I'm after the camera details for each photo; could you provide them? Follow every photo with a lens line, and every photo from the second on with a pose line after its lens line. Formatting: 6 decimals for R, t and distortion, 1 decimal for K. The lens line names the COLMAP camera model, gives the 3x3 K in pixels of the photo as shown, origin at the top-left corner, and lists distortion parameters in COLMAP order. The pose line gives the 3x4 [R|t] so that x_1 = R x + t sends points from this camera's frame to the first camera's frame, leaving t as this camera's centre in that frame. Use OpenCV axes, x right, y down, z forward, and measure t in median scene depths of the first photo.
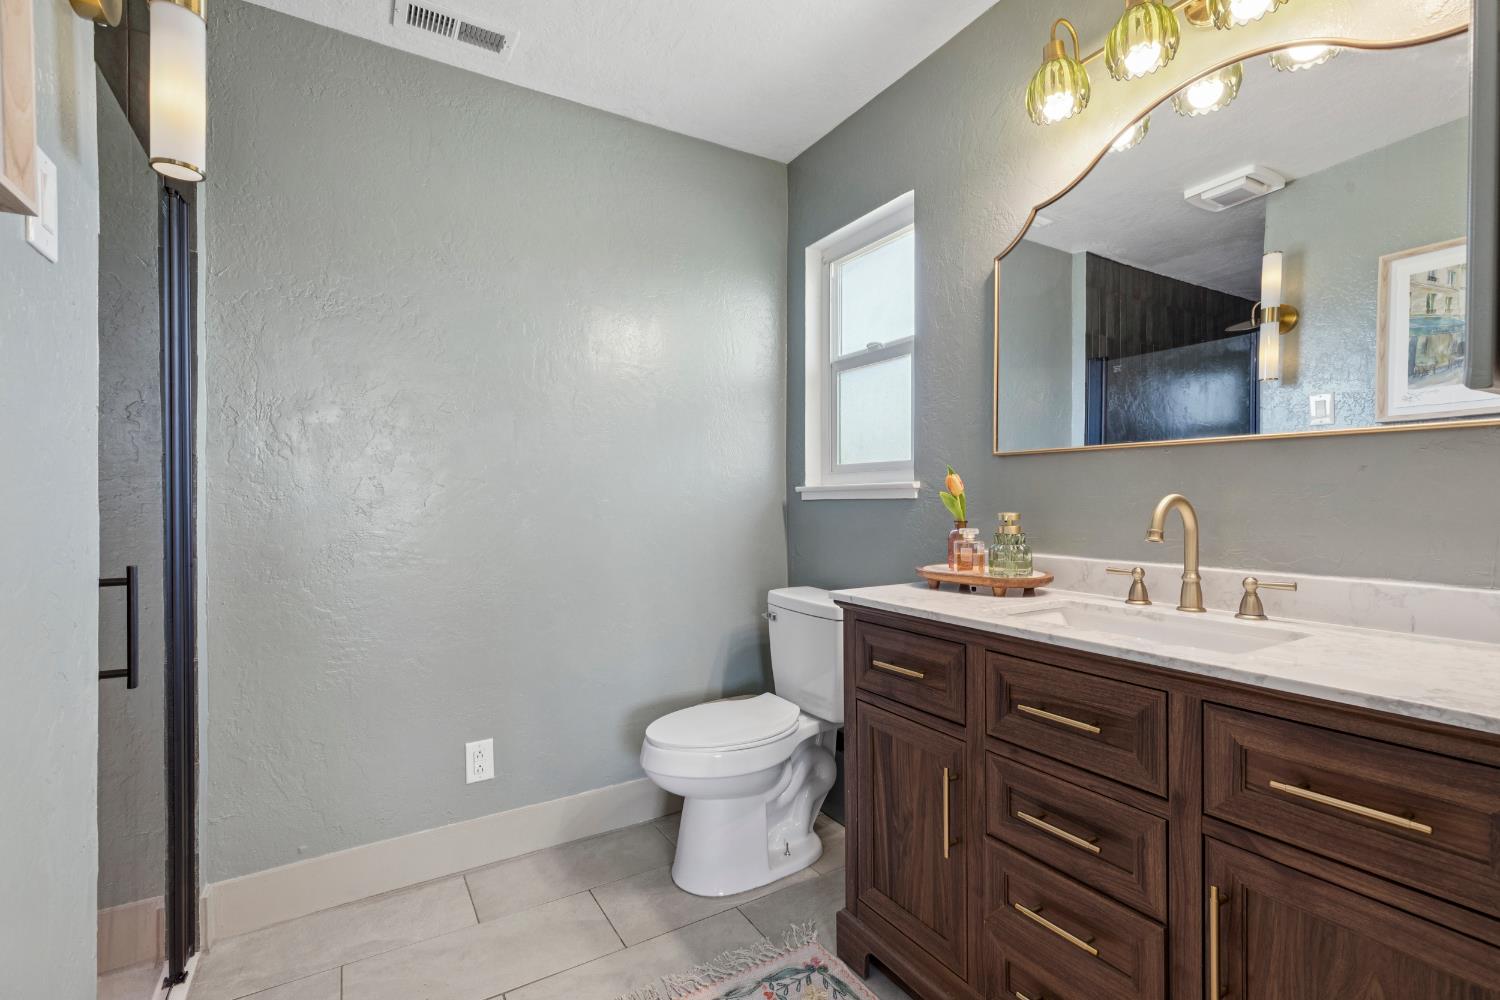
lens RADIAL K [[677.2, 0, 750.0], [0, 677.2, 500.0], [0, 0, 1]] dist [-0.001132, -0.000262]
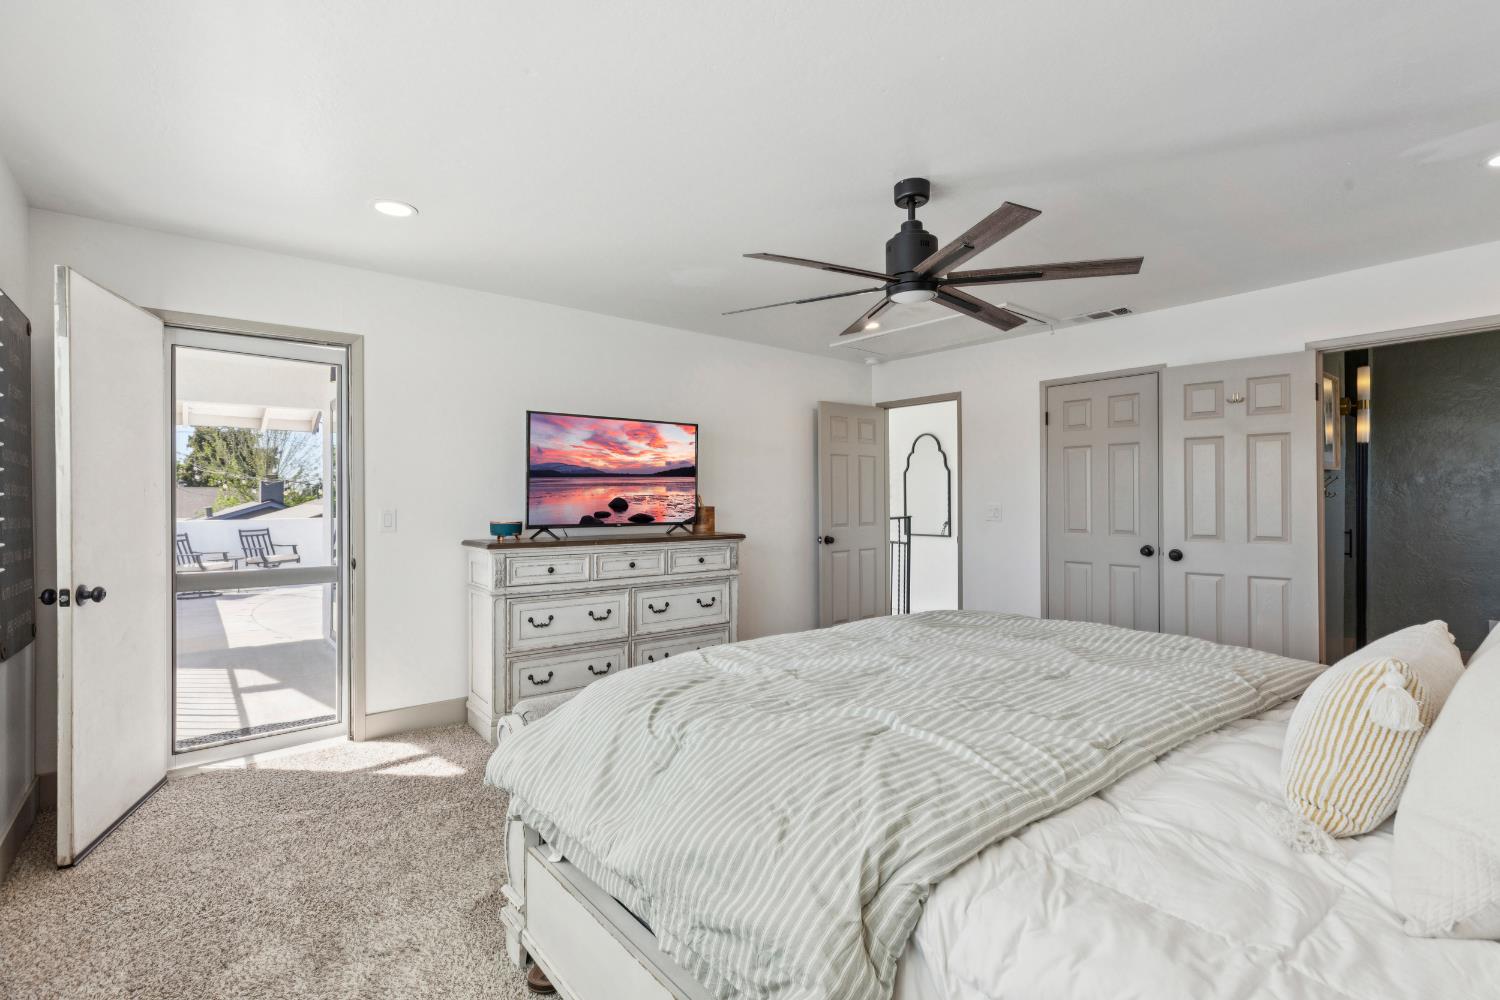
lens RADIAL K [[677.2, 0, 750.0], [0, 677.2, 500.0], [0, 0, 1]] dist [-0.001132, -0.000262]
pose [[0.151517, 0.001193, -0.988454, 1.715226], [-0.000968, 0.999999, 0.001059, -0.052411], [0.988454, 0.000796, 0.151518, -2.136212]]
